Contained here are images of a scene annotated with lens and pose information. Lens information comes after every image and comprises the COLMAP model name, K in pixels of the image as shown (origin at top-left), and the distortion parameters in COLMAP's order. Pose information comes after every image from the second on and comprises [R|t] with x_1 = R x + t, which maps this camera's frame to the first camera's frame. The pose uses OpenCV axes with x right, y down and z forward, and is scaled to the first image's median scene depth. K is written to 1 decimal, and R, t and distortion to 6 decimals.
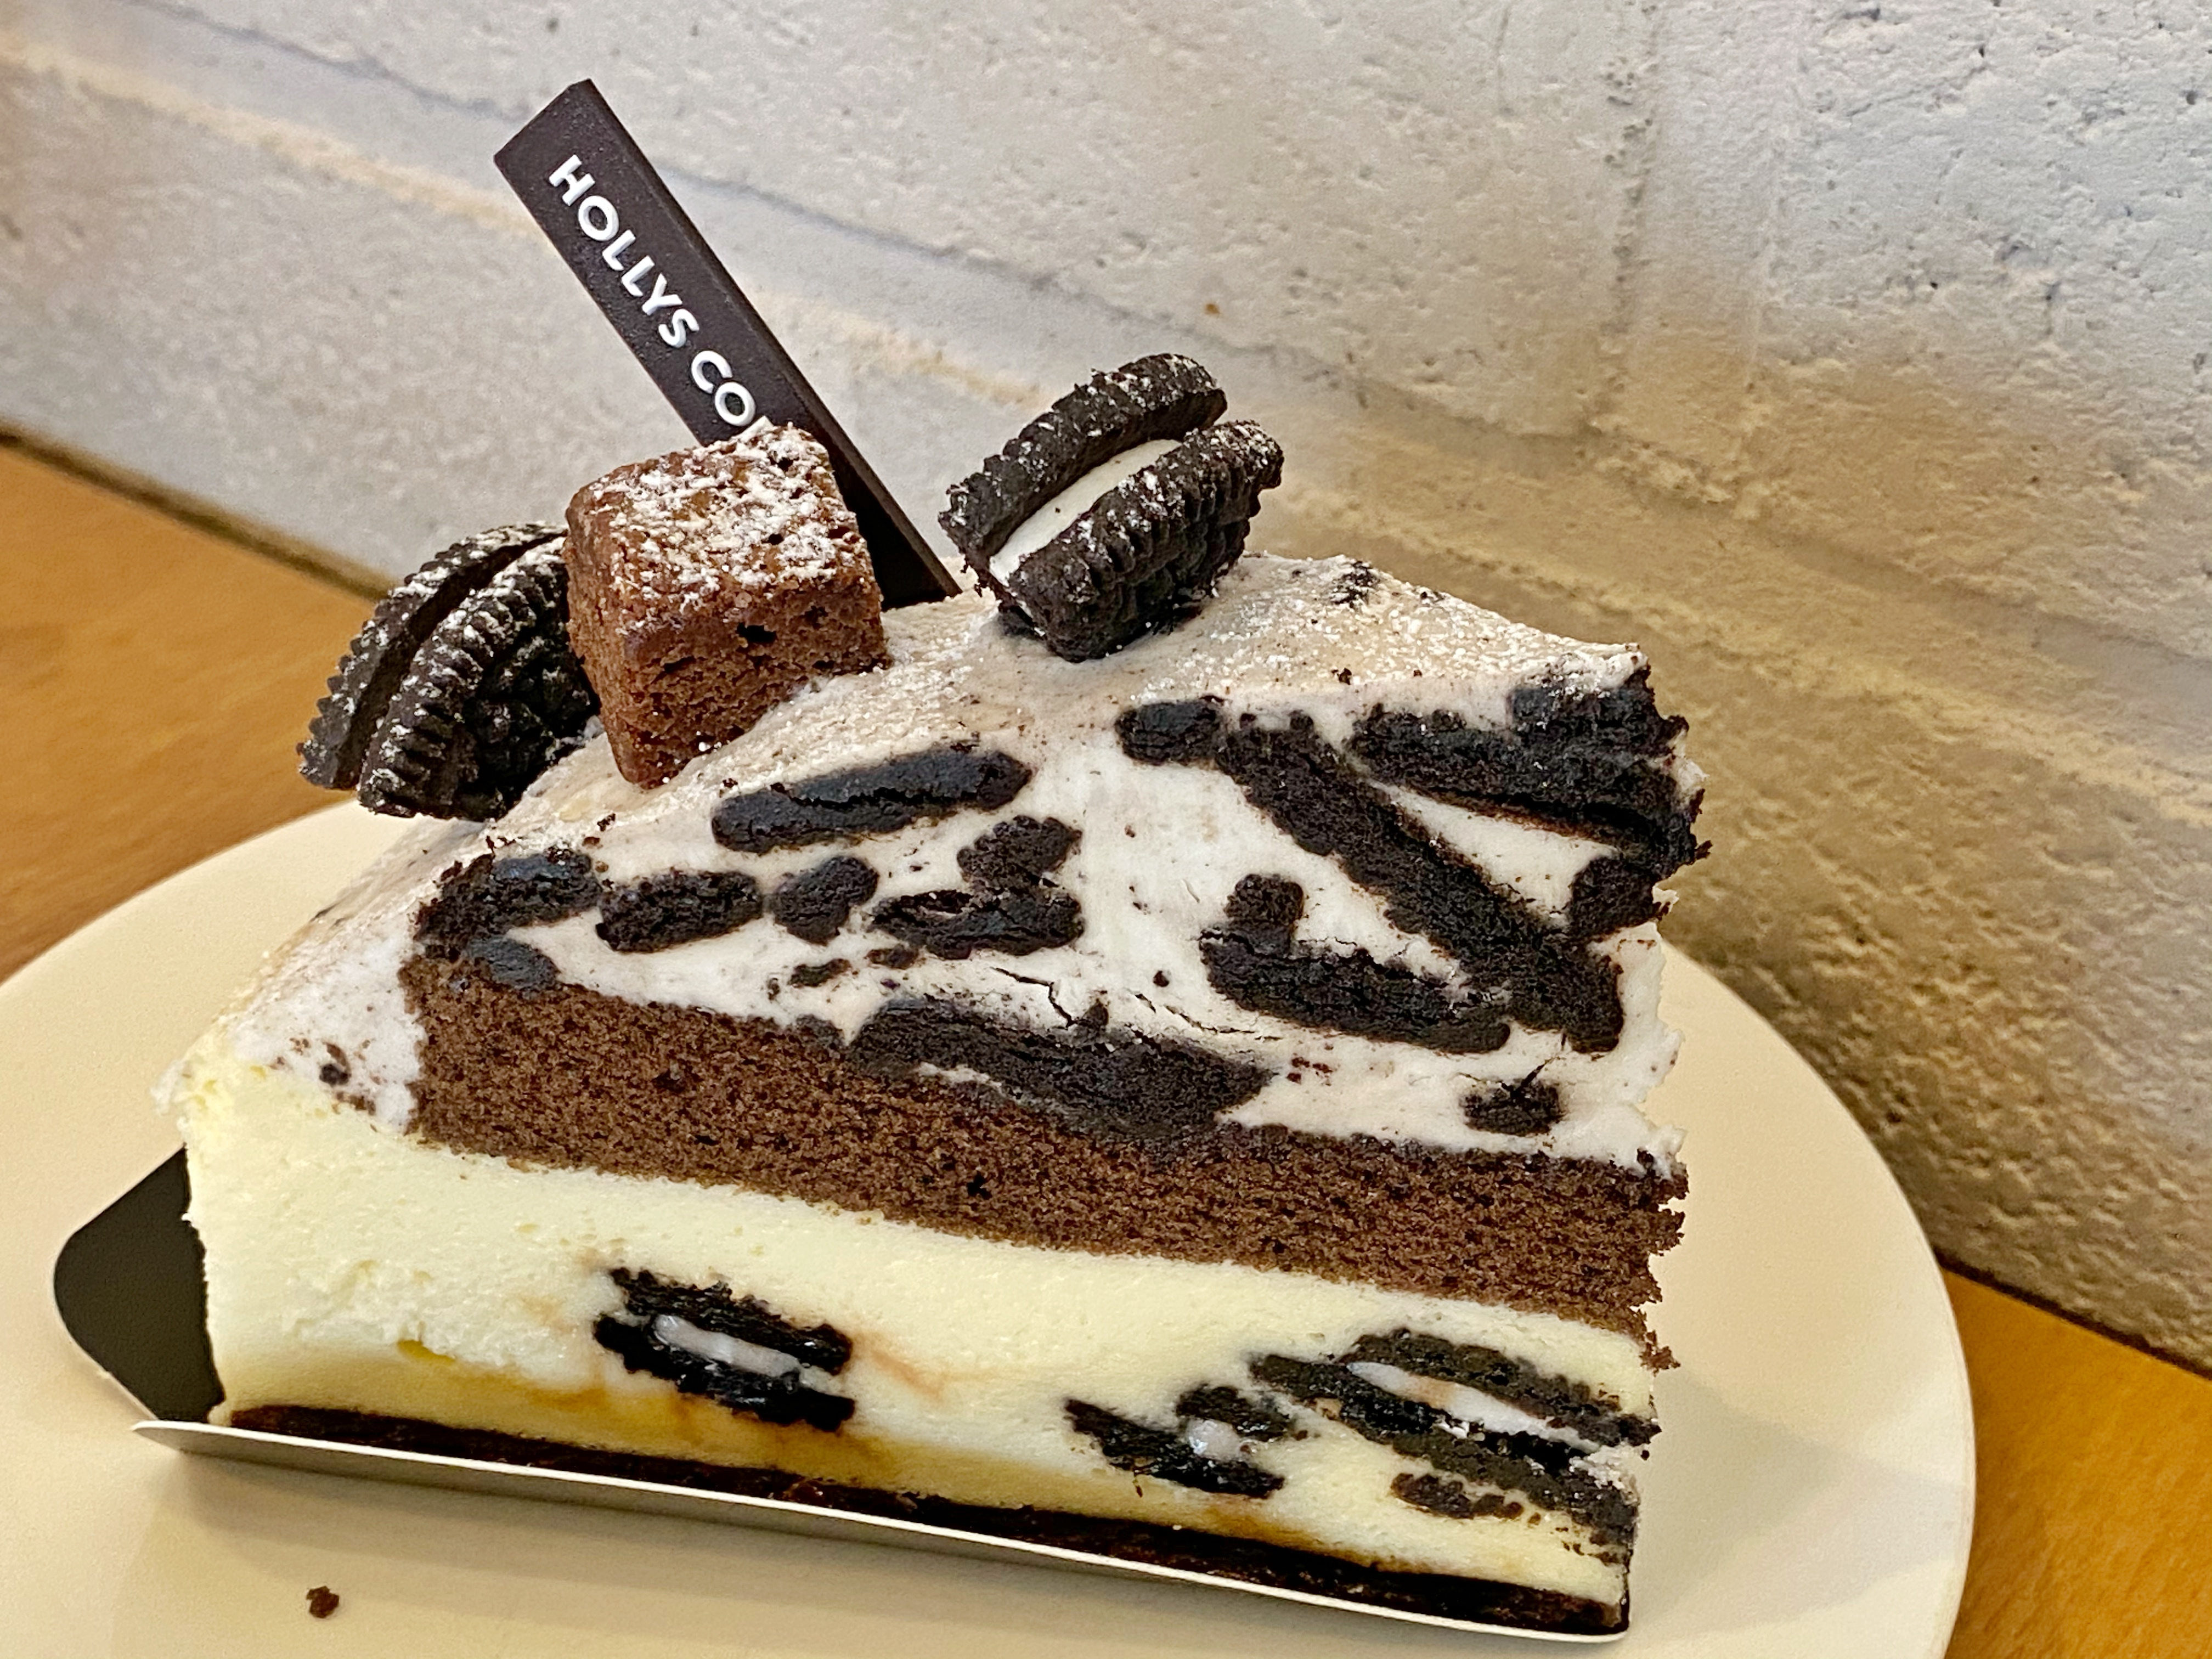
lens RADIAL K [[3389.3, 0, 1120.3], [0, 3389.3, 798.7], [0, 0, 1]] dist [0.241689, -0.989905]
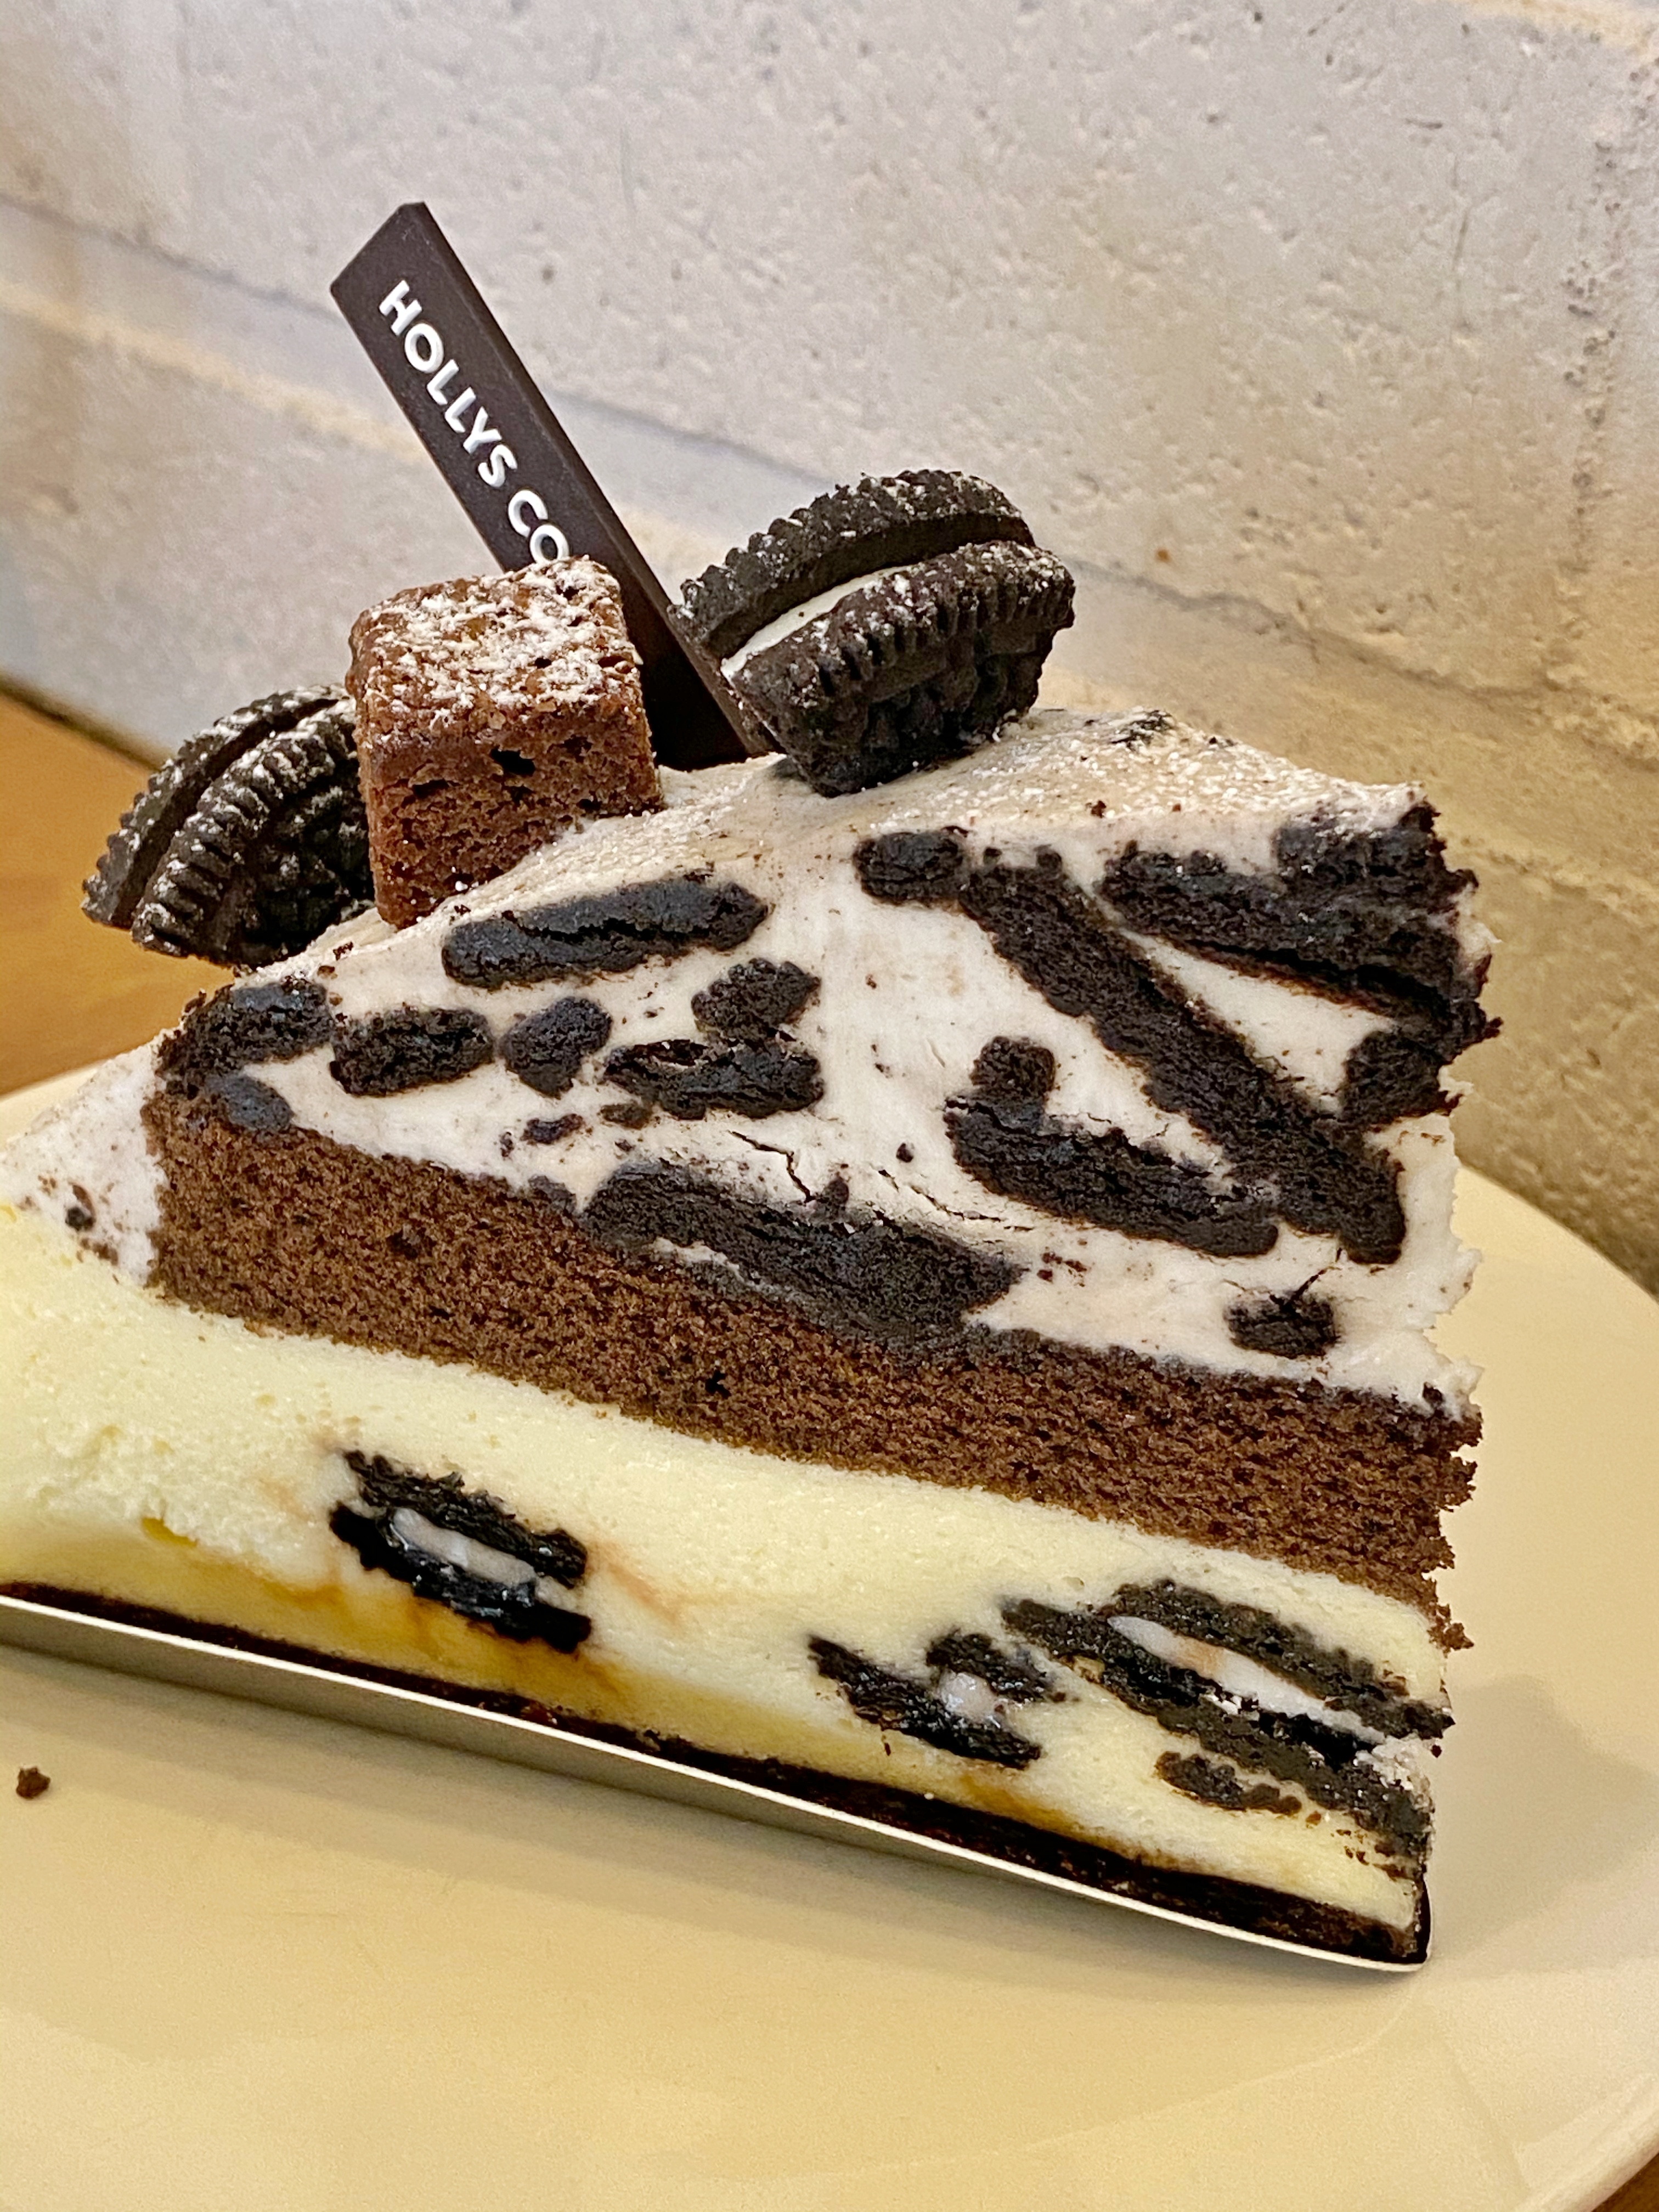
lens RADIAL K [[3389.3, 0, 828.3], [0, 3389.3, 1082.6], [0, 0, 1]] dist [0.241689, -0.989905]
pose [[0.983745, 0.066425, -0.166836, 0.131036], [-0.077906, 0.994954, -0.063231, 0.085717], [0.161794, 0.075201, 0.983955, 0.091394]]
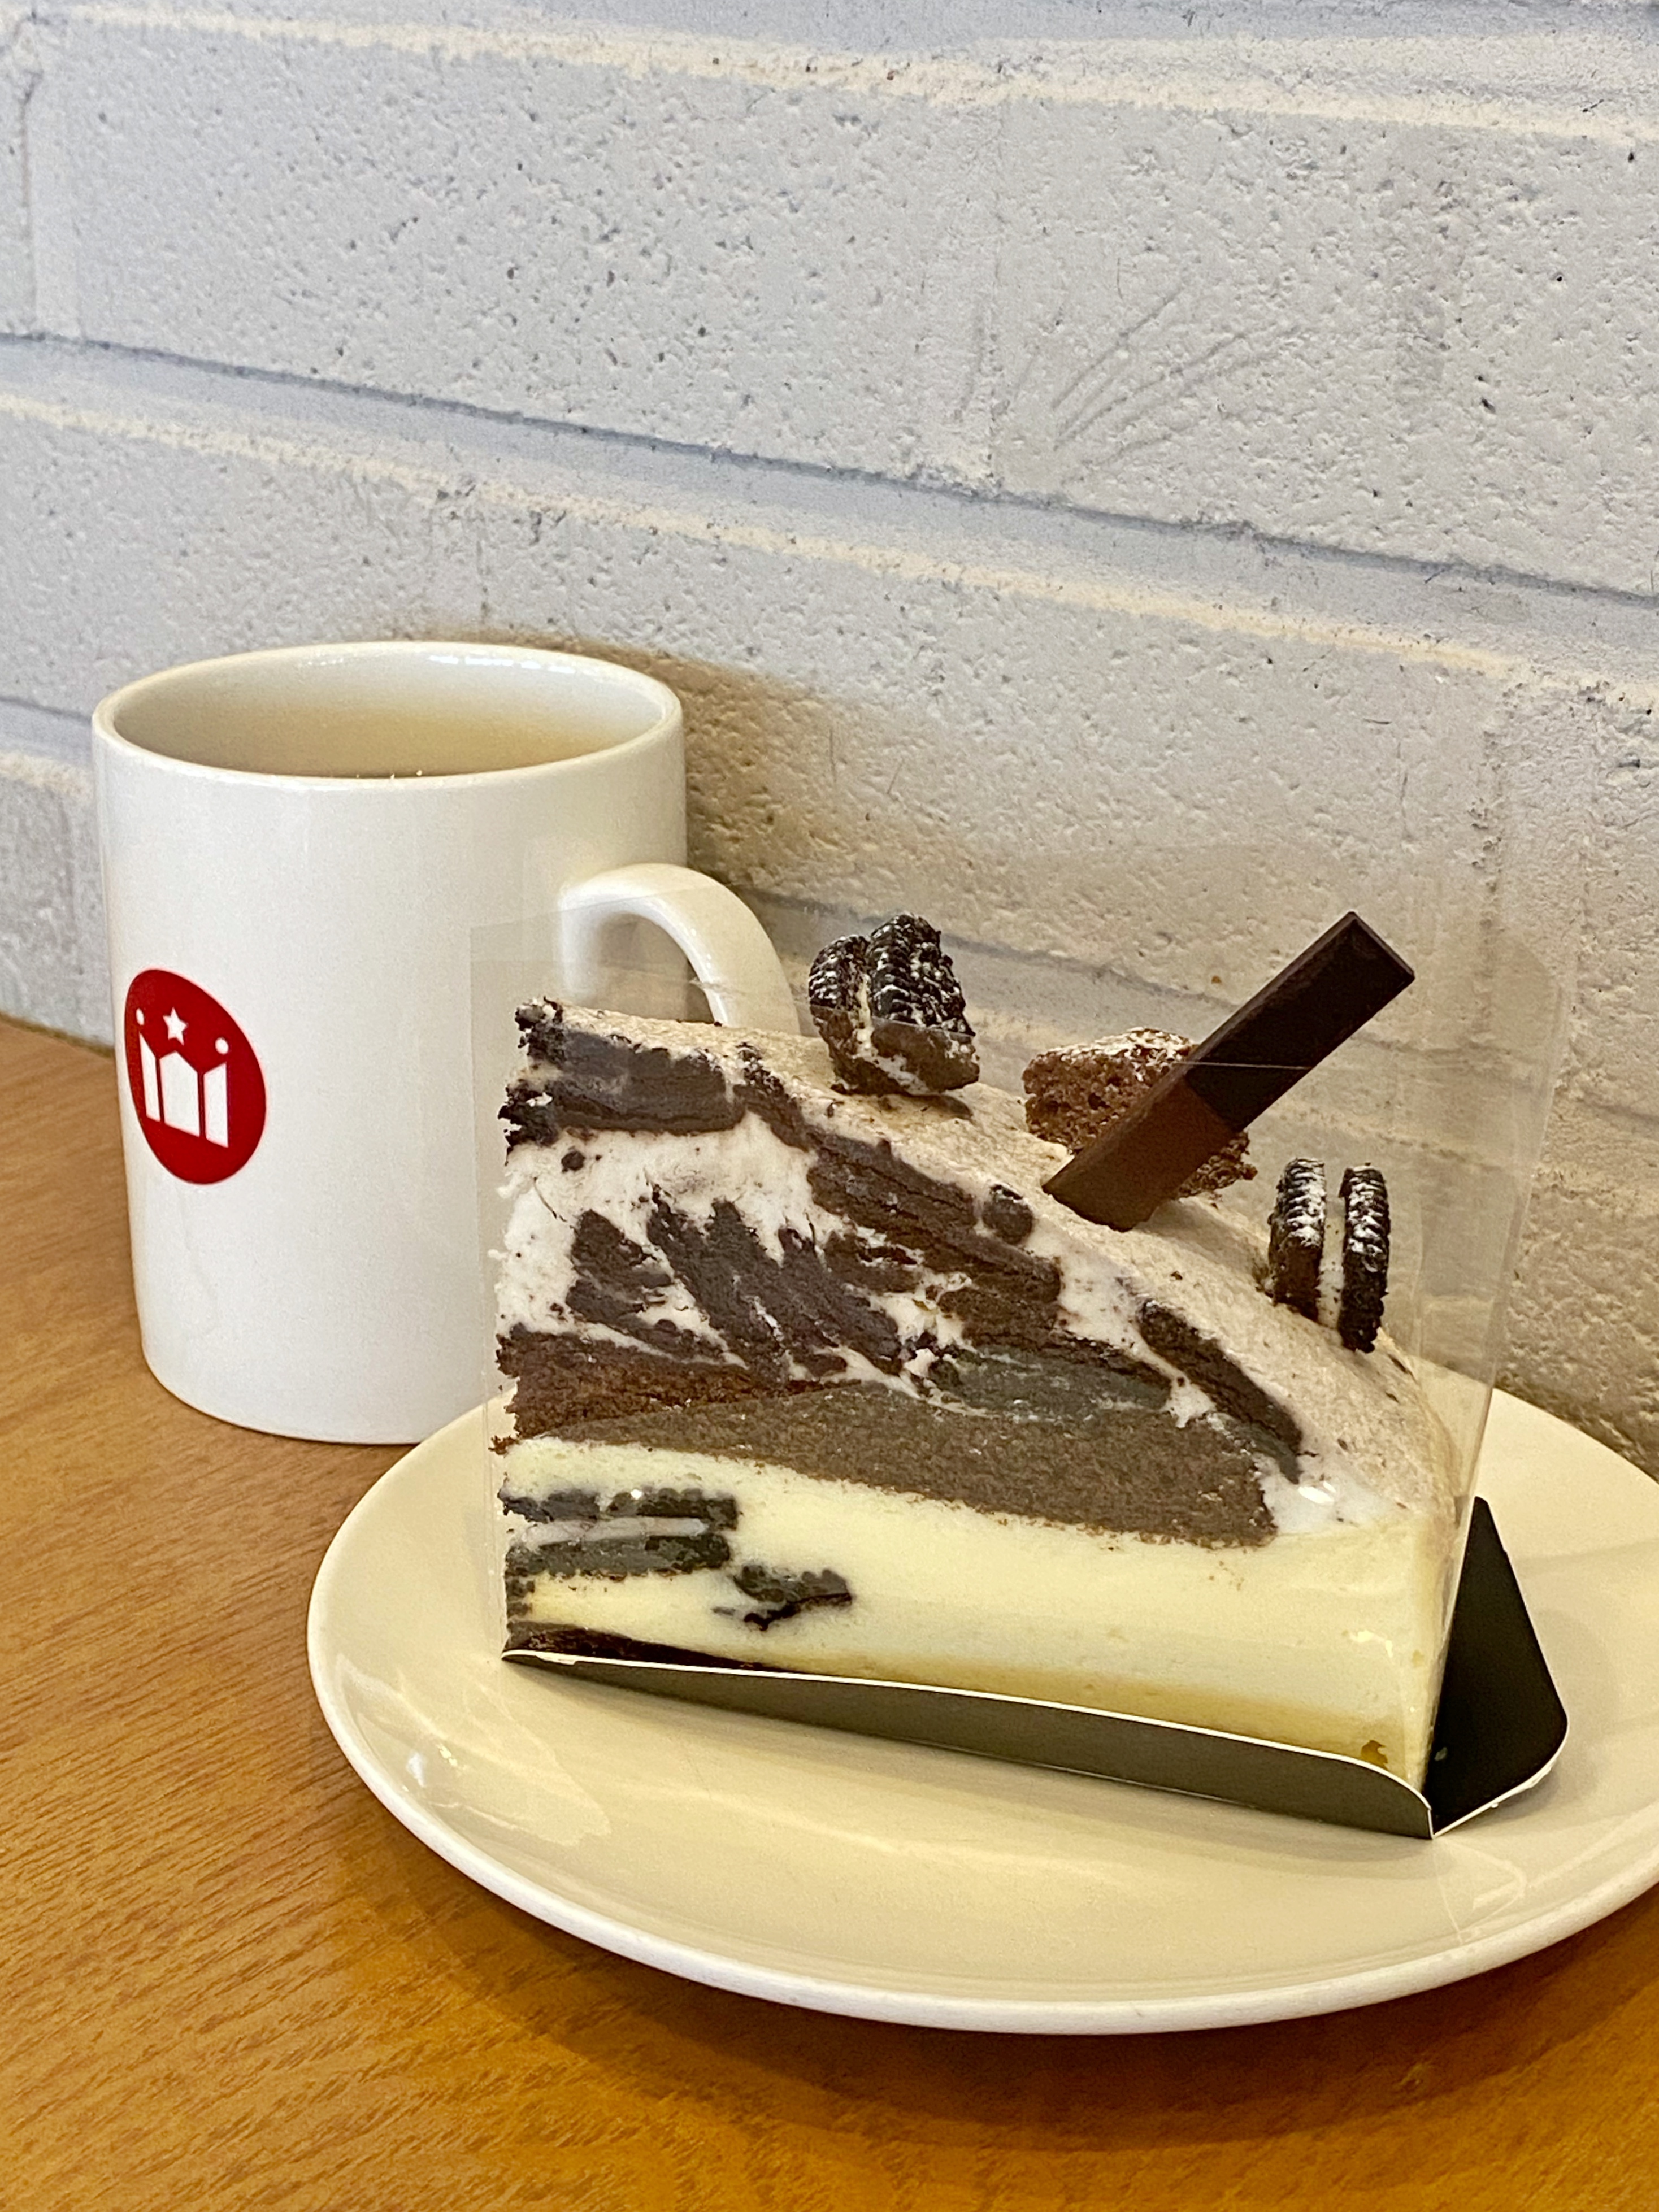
lens RADIAL K [[3451.3, 0, 838.4], [0, 3451.3, 1101.6], [0, 0, 1]] dist [0.230413, -0.795965]
pose [[0.996795, -0.000576, -0.079992, -0.021870], [-0.015319, 0.980091, -0.197957, 0.271319], [0.078513, 0.198548, 0.976941, -0.624599]]
